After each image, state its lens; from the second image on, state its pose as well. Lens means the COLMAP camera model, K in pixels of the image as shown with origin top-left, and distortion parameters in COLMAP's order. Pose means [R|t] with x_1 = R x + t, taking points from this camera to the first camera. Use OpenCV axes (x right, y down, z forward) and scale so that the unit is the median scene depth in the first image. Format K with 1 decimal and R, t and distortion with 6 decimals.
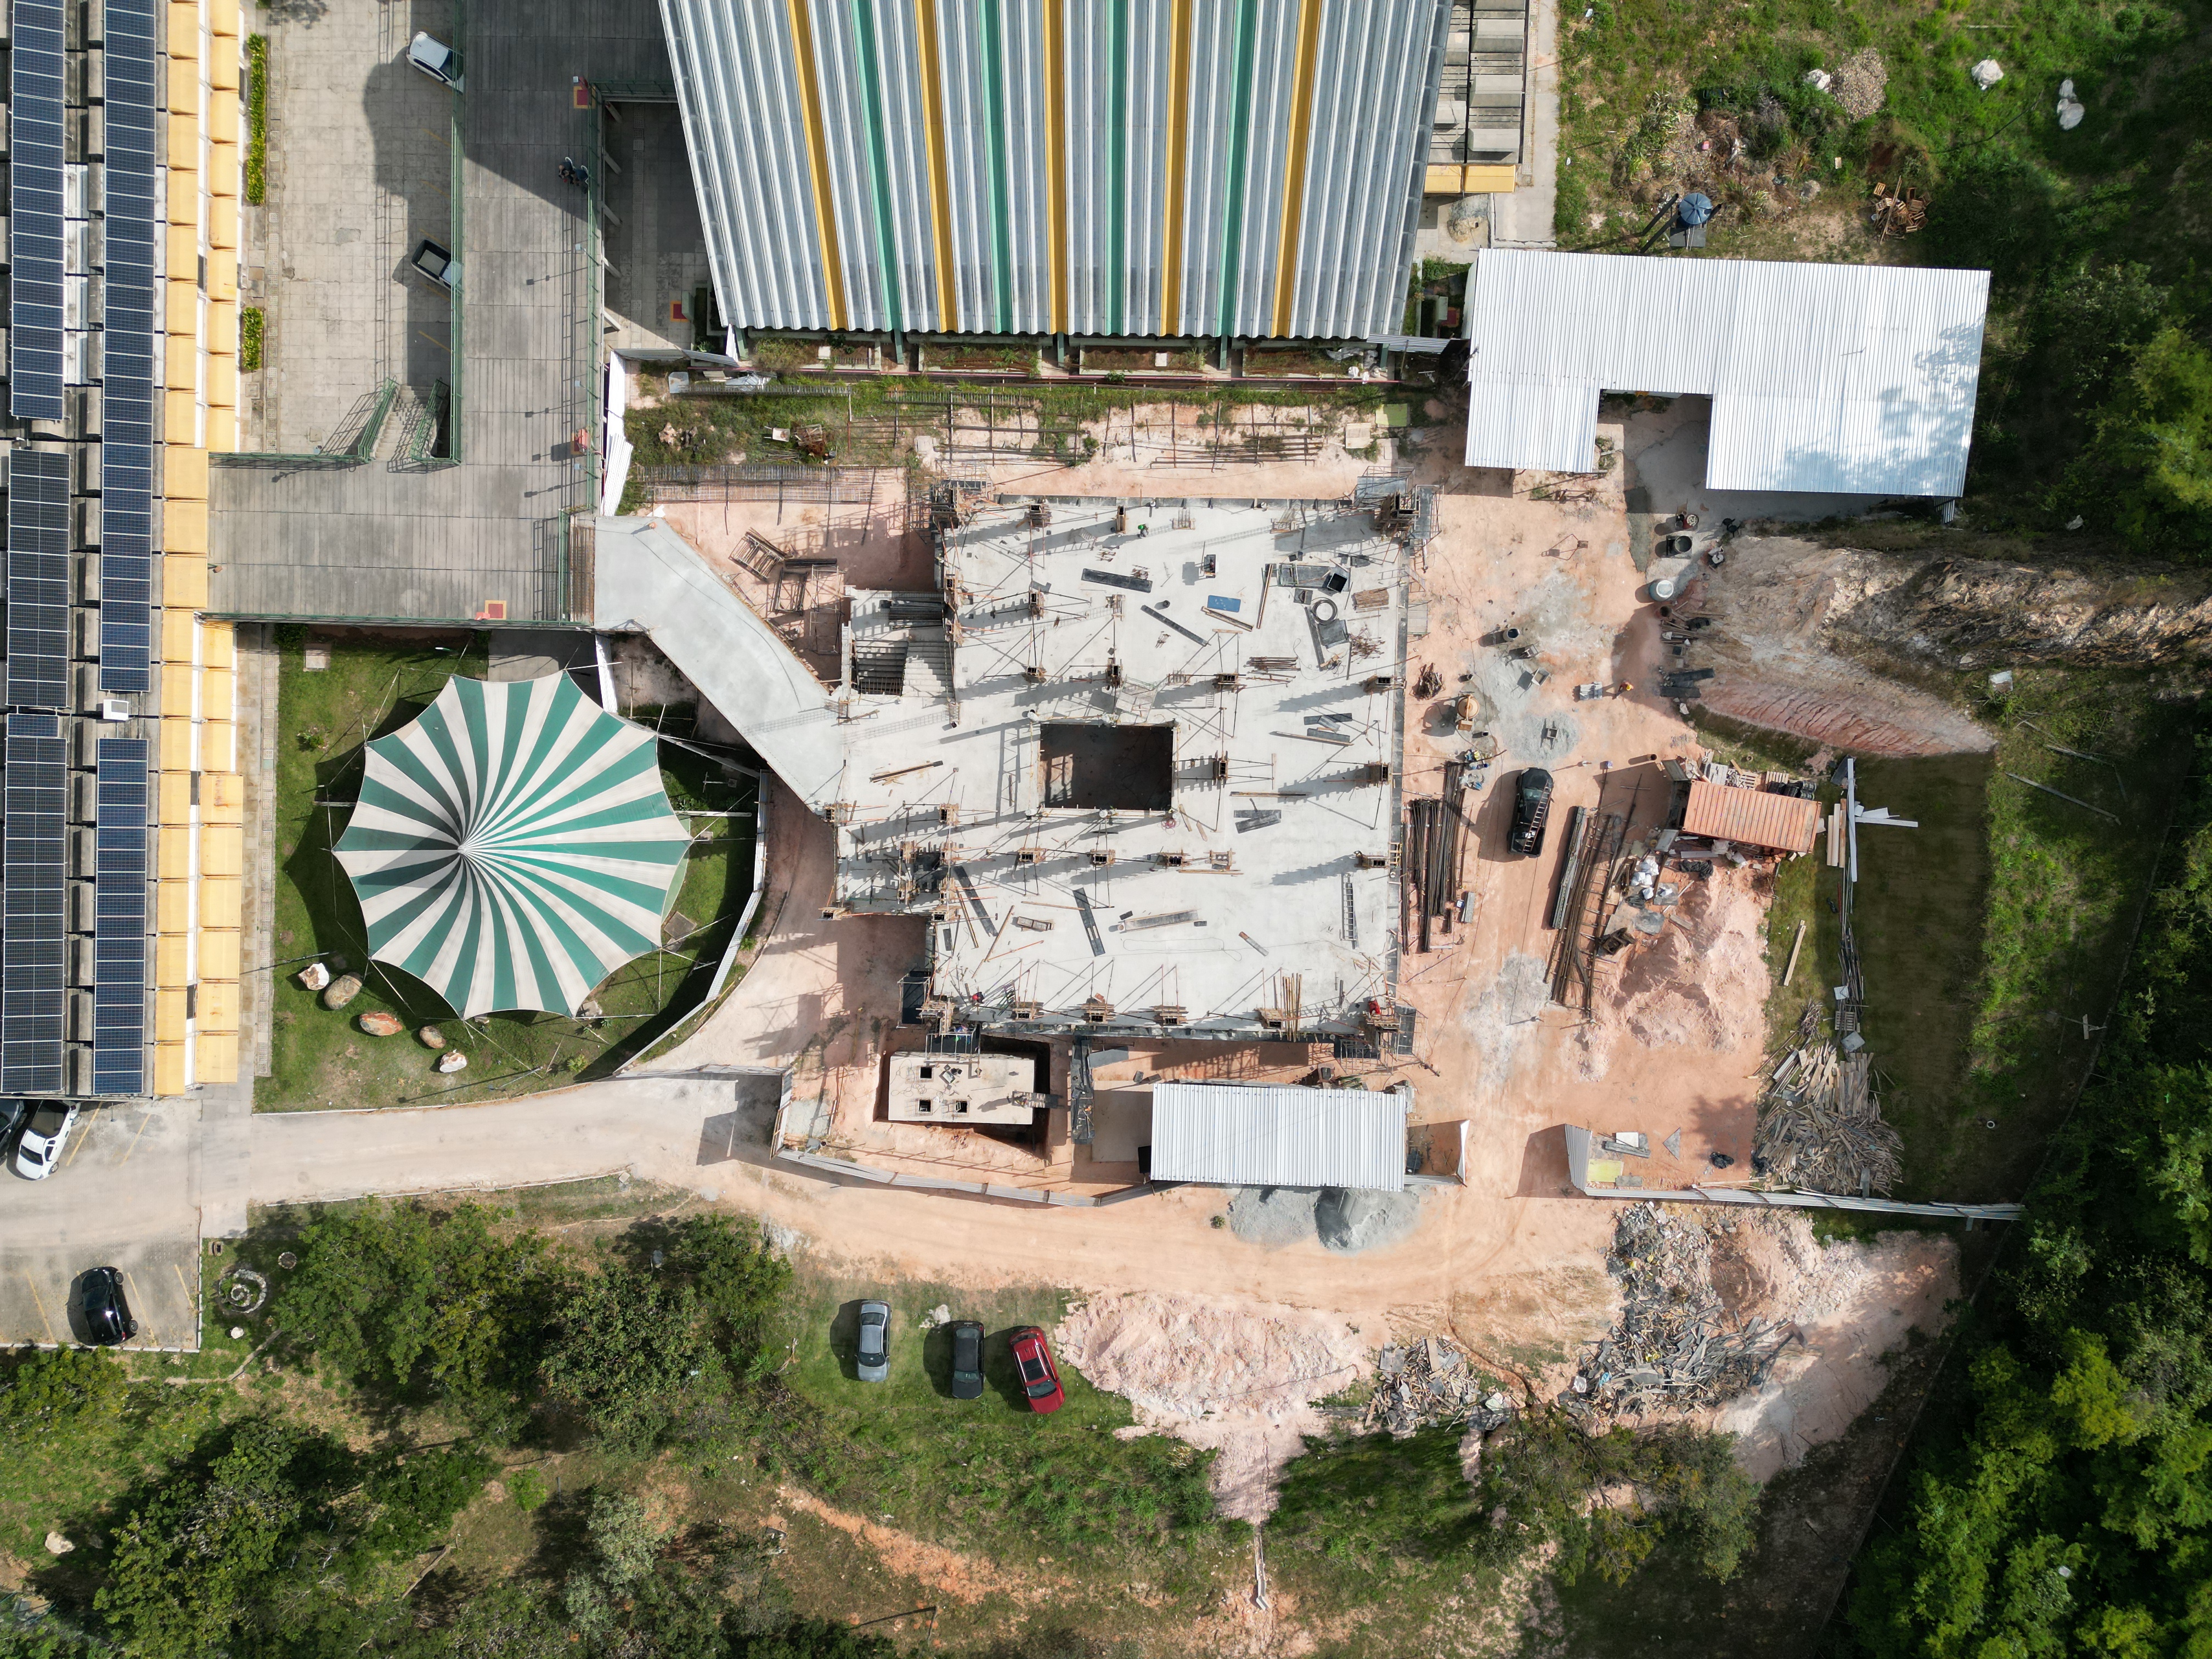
lens RADIAL K [[1535.6, 0, 1094.4], [0, 1535.6, 832.6], [0, 0, 1]] dist [0.079826, -0.063923]
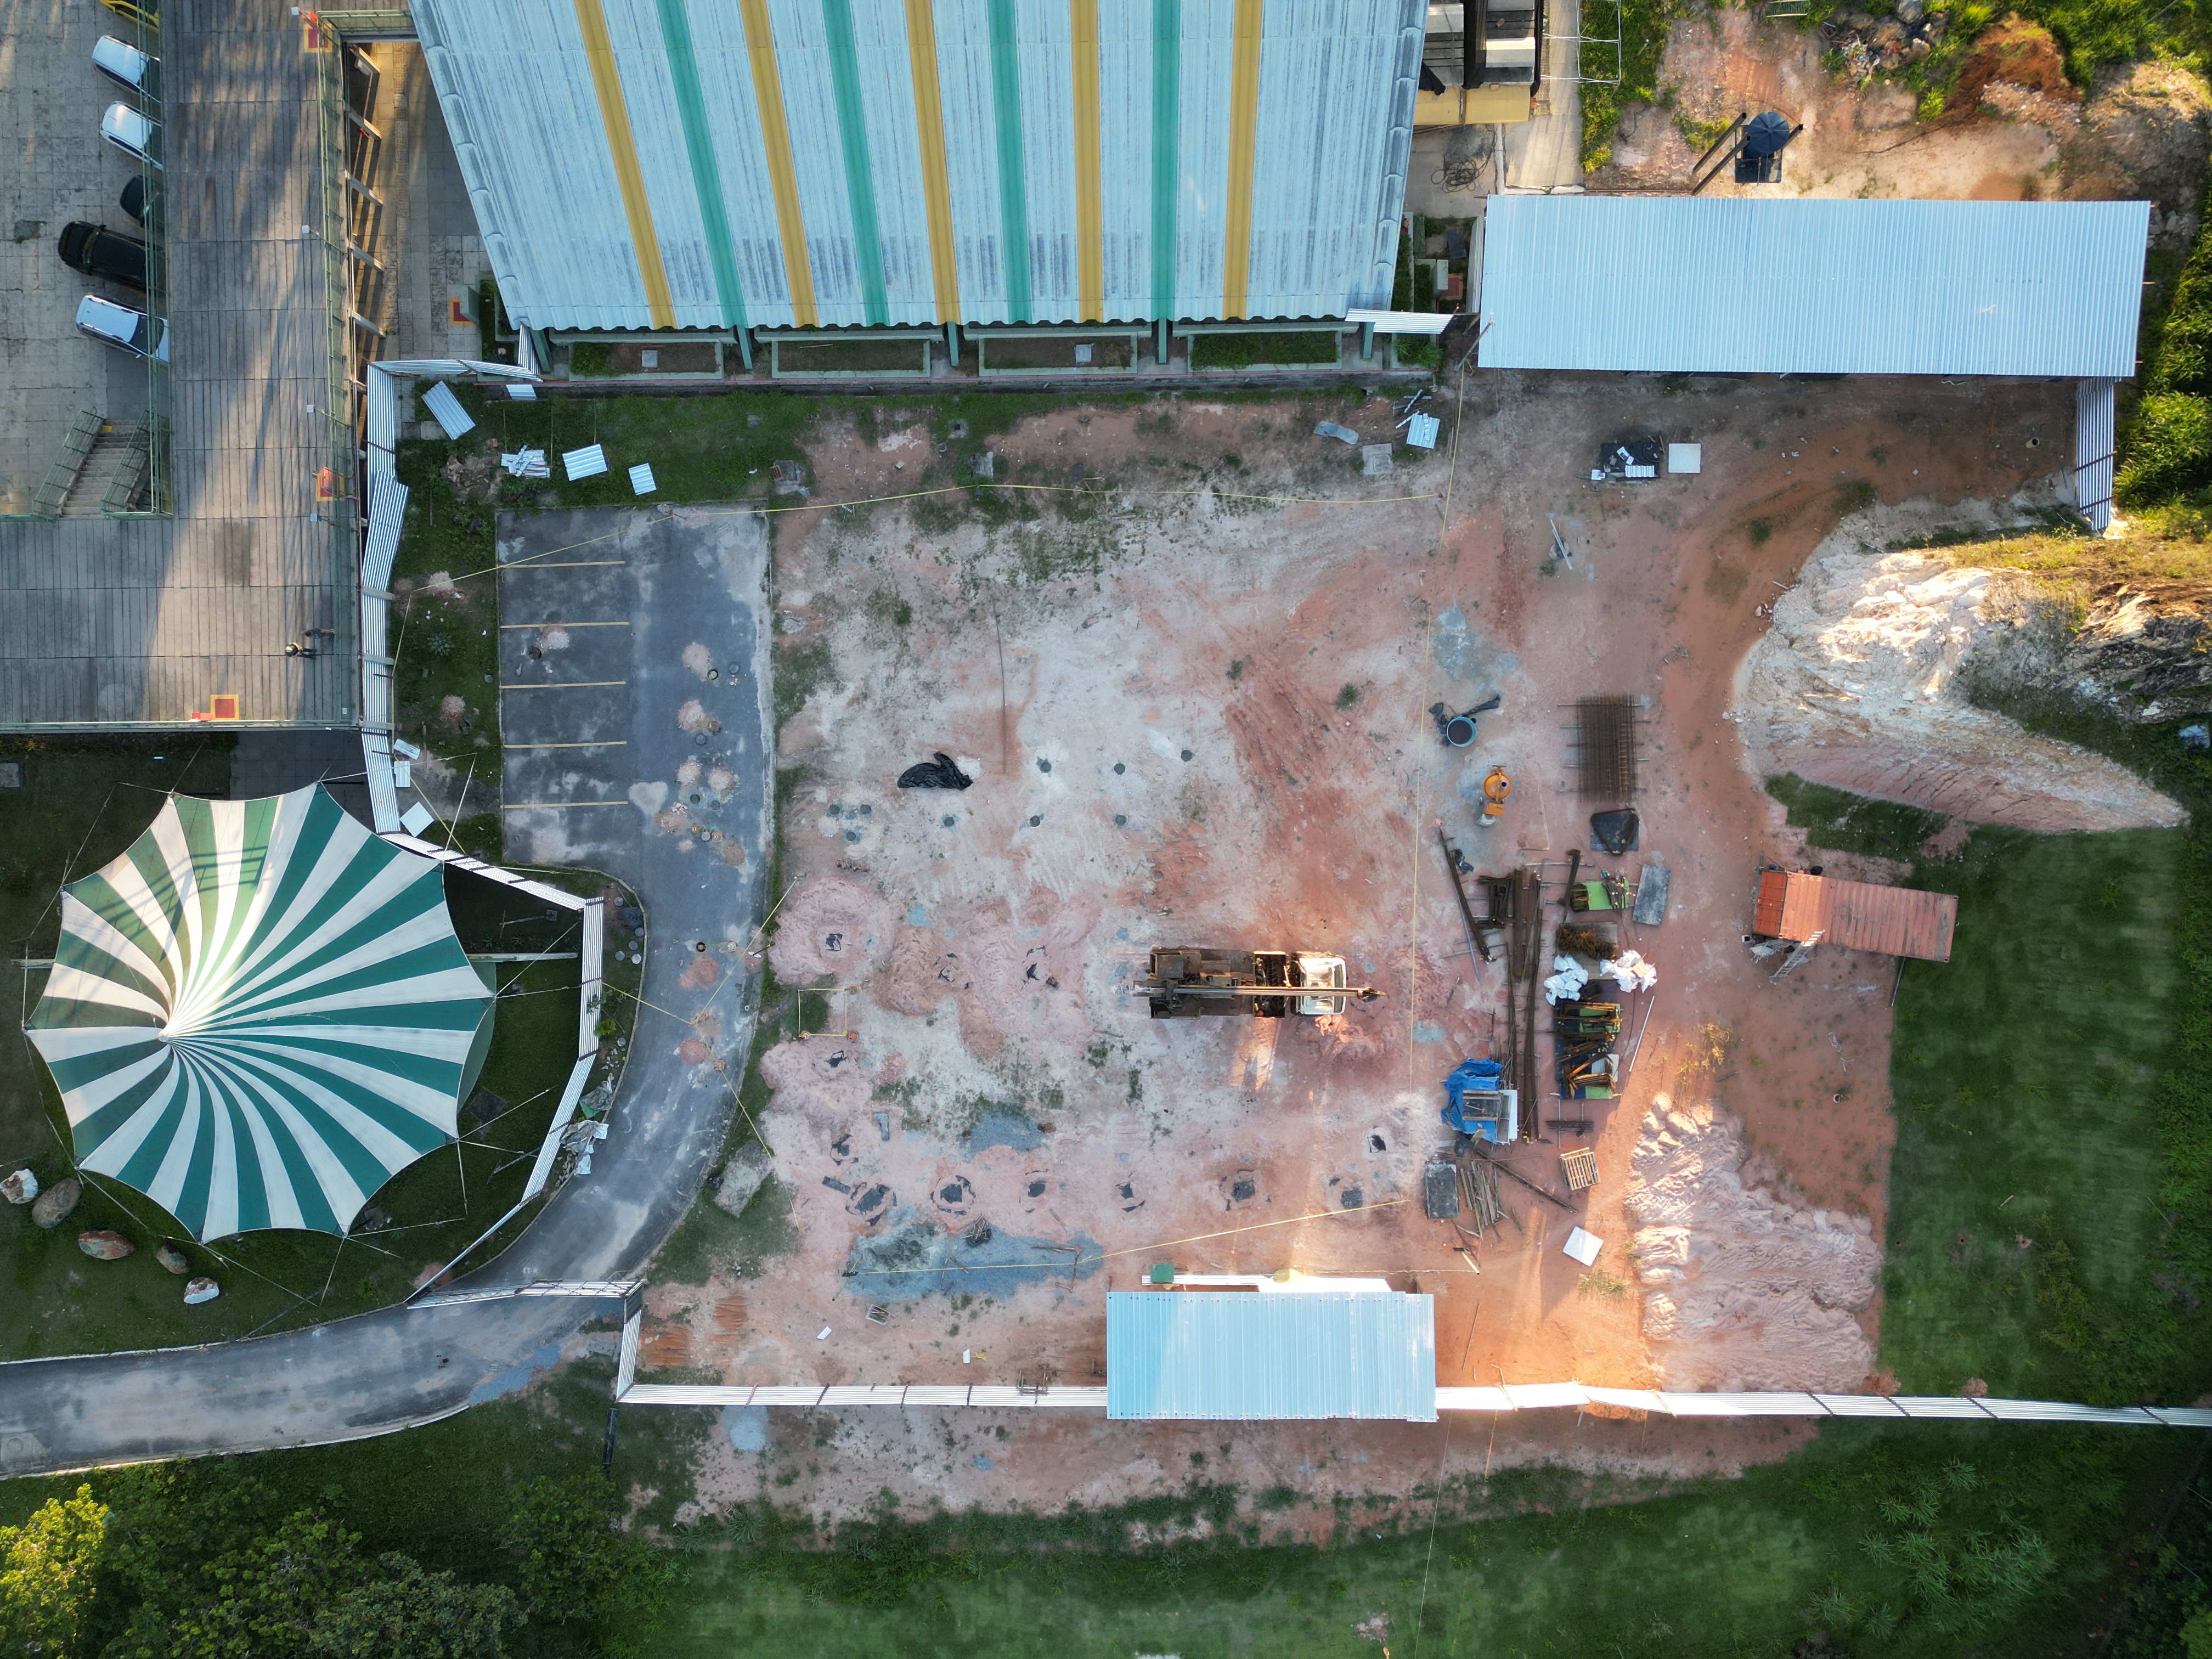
lens RADIAL K [[1535.6, 0, 1094.4], [0, 1535.6, 832.6], [0, 0, 1]] dist [0.079826, -0.063923]
pose [[0.999301, -0.036903, 0.005942, 0.036285], [0.036920, 0.999314, -0.002825, -0.063458], [-0.005834, 0.003043, 0.999978, 0.226002]]
